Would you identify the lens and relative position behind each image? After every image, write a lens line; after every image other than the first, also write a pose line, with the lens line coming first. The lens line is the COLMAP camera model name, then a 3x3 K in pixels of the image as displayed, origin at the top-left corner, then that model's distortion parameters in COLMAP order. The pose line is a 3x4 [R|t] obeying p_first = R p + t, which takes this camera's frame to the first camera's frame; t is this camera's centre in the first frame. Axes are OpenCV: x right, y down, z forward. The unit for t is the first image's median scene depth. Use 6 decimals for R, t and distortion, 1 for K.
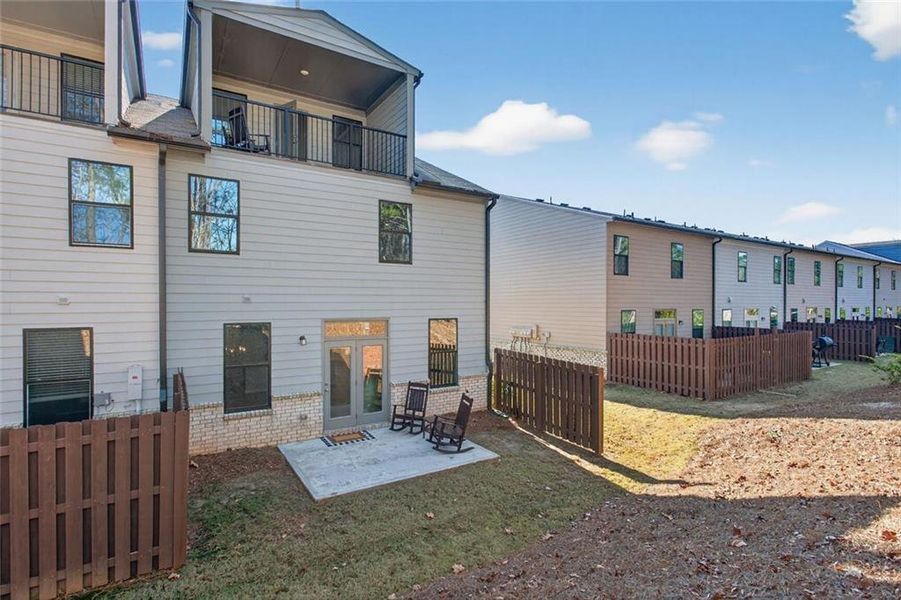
lens RADIAL K [[436.1, 0, 448.5], [0, 436.1, 302.3], [0, 0, 1]] dist [0.000507, 0.000754]
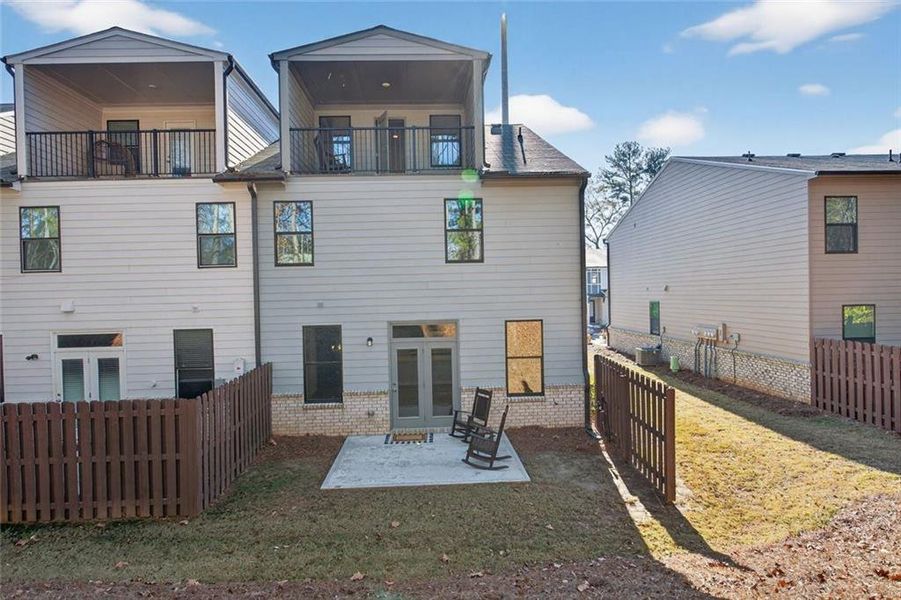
lens RADIAL K [[481.4, 0, 449.8], [0, 481.4, 296.4], [0, 0, 1]] dist [-0.003553, 0.000900]
pose [[0.866935, -0.016186, -0.498159, 0.463094], [0.023471, 0.999690, 0.008364, -0.031262], [0.497869, -0.018944, 0.867046, 0.083639]]
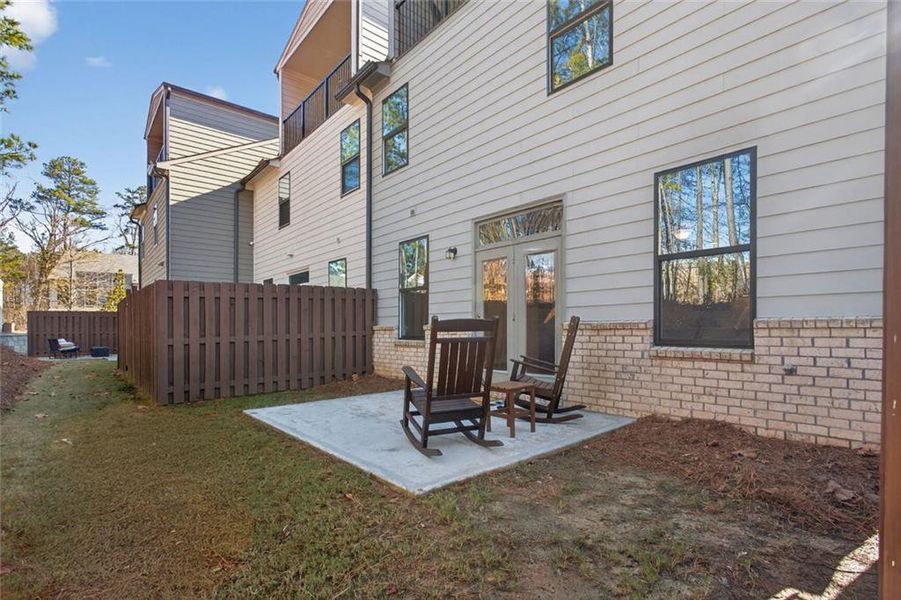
lens RADIAL K [[436.1, 0, 458.3], [0, 436.1, 330.8], [0, 0, 1]] dist [0.000507, 0.000754]
pose [[0.147793, -0.000238, -0.989018, 0.424432], [0.005945, 0.999982, 0.000648, 0.235524], [0.989001, -0.005976, 0.147791, 0.979426]]
